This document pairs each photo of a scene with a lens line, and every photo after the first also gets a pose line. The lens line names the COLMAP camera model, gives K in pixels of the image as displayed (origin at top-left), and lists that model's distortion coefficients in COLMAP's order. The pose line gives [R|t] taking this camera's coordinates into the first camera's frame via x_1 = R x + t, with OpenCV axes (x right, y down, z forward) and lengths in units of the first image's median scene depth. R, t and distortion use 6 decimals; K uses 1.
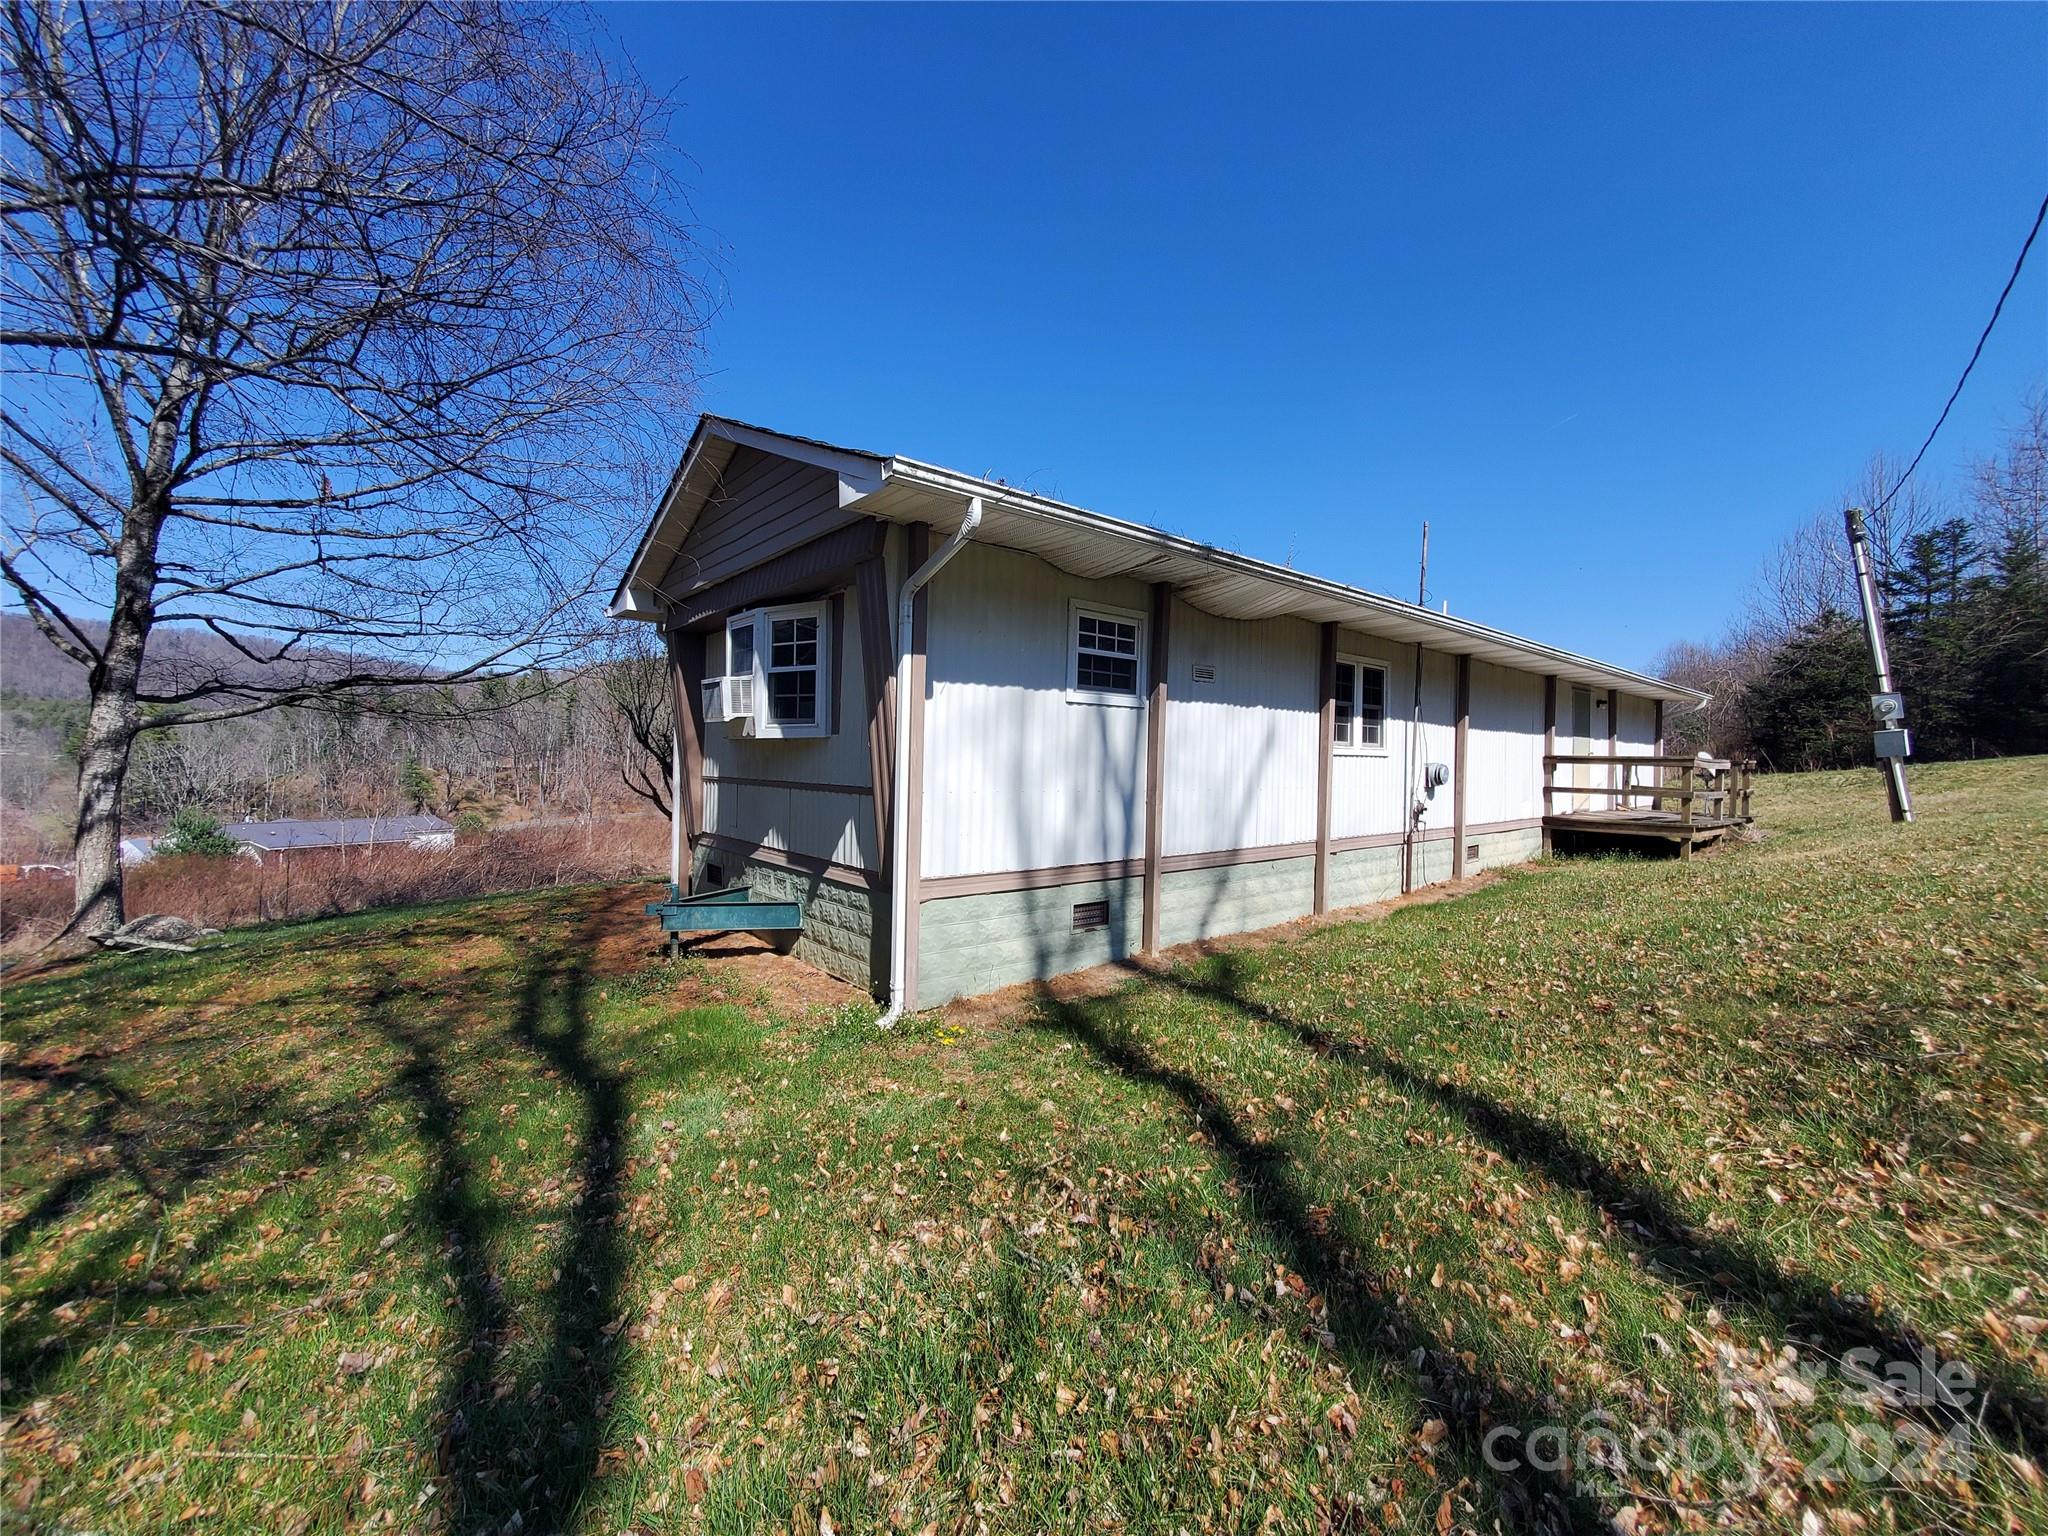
lens RADIAL K [[808.2, 0, 1029.8], [0, 808.2, 756.3], [0, 0, 1]] dist [0.002954, -0.002319]
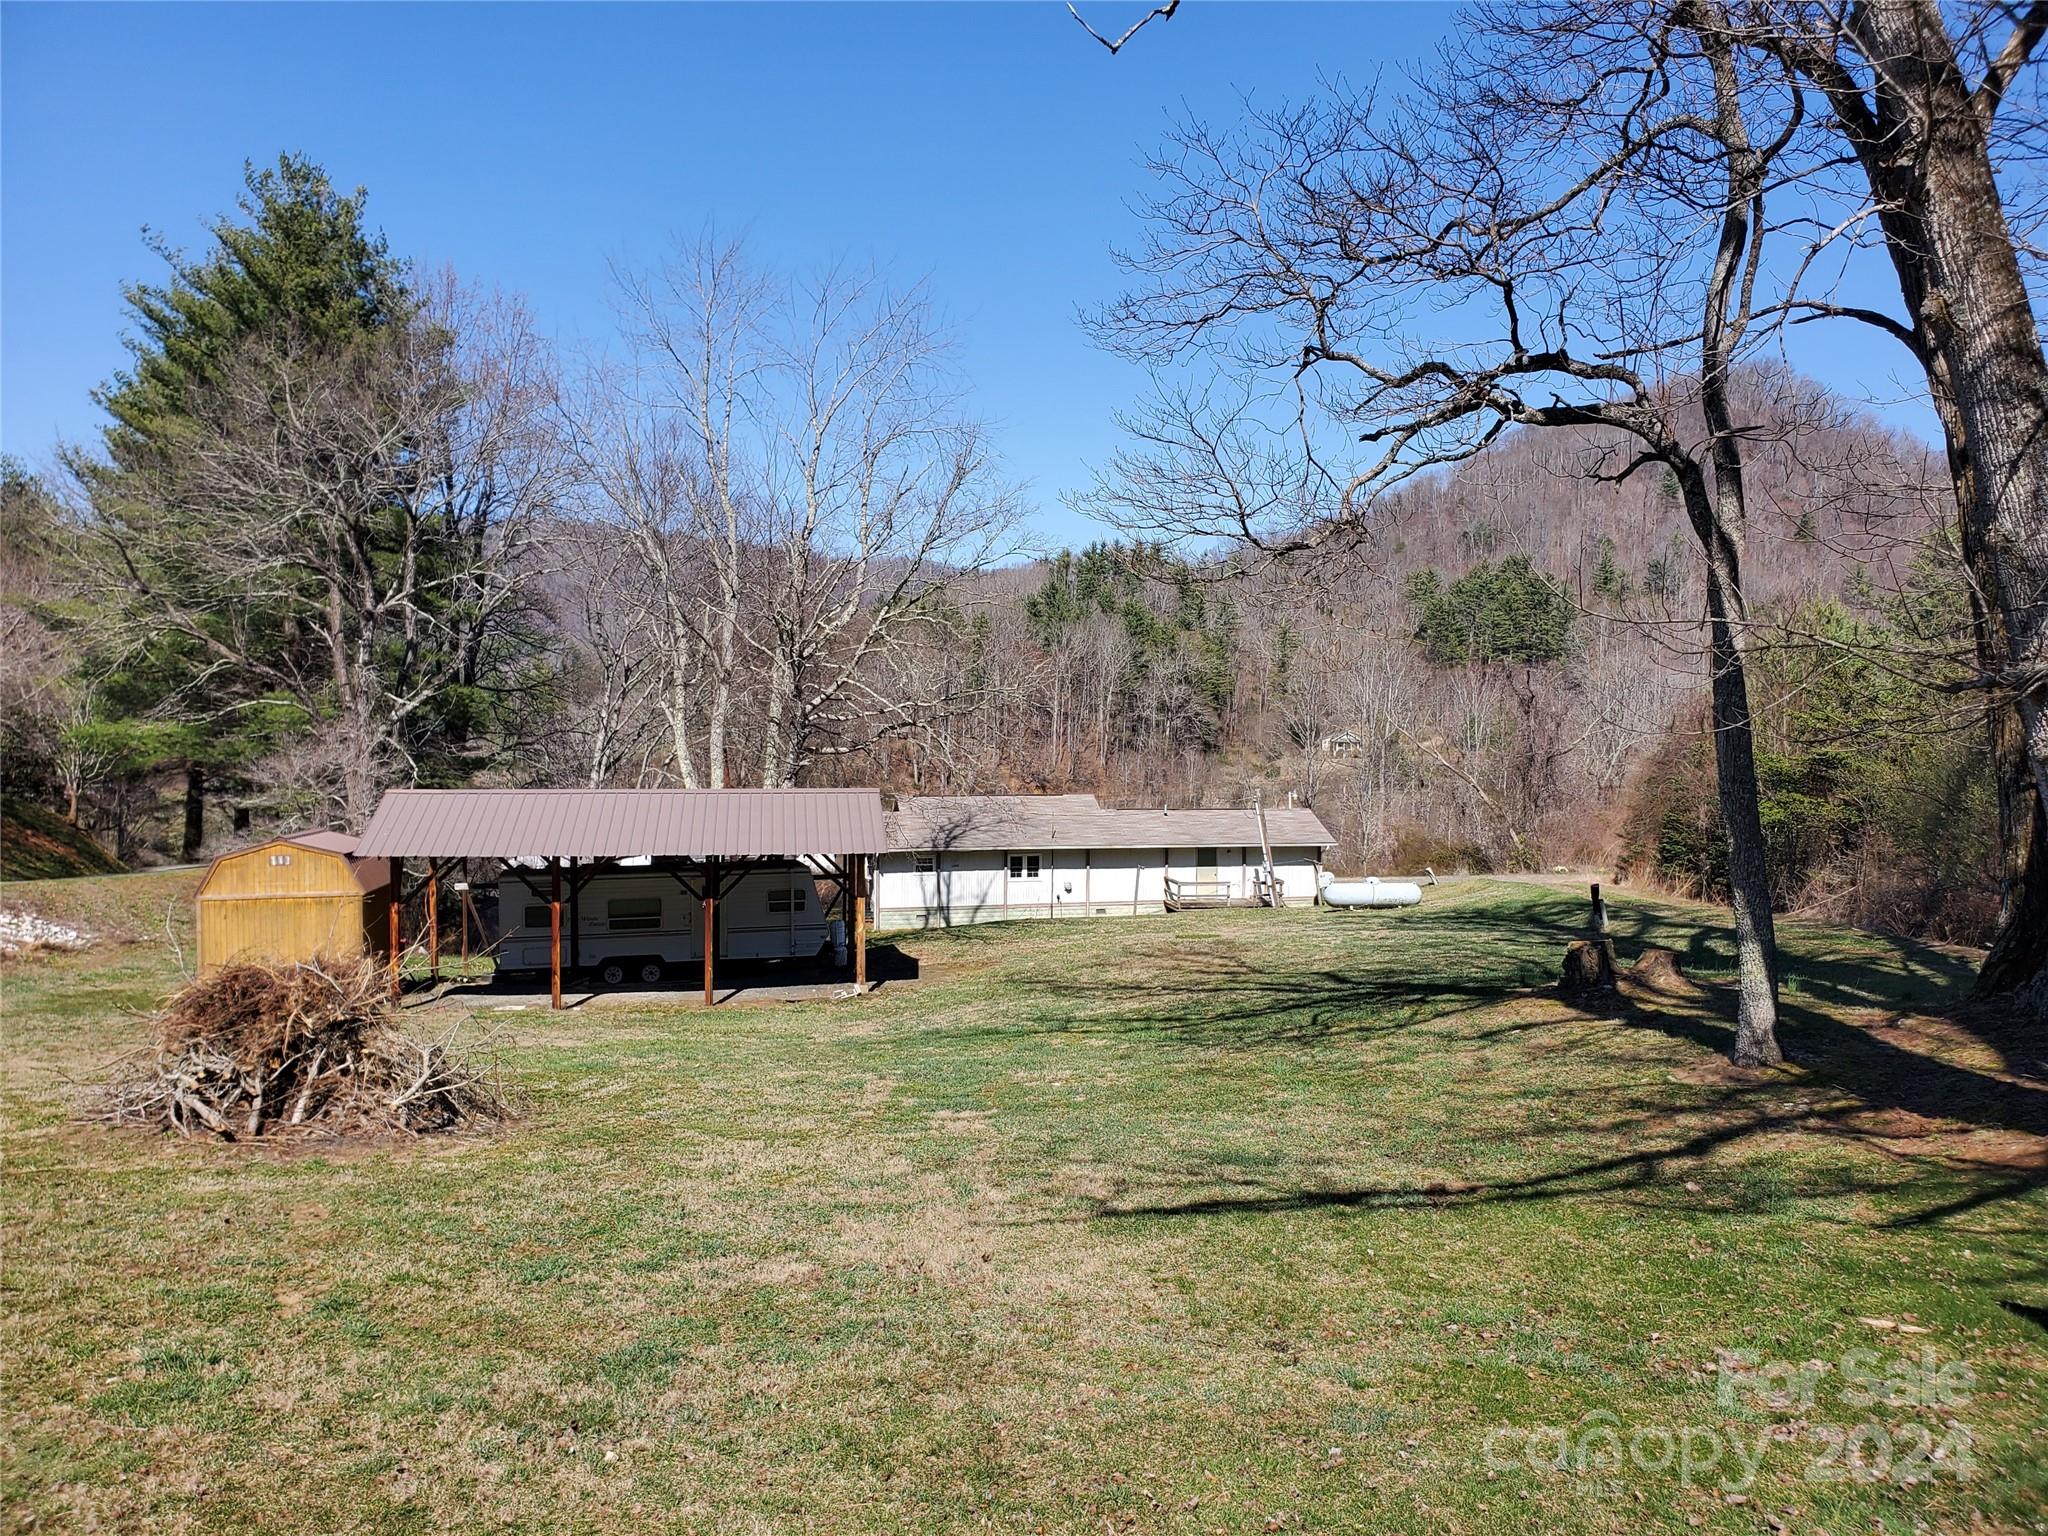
lens RADIAL K [[1575.8, 0, 1017.1], [0, 1575.8, 776.1], [0, 0, 1]] dist [0.039459, -0.040145]
pose [[0.872774, 0.016039, -0.487861, 3.770385], [0.012583, 0.998389, 0.055334, -0.851807], [0.487963, -0.054432, 0.871166, -5.055775]]
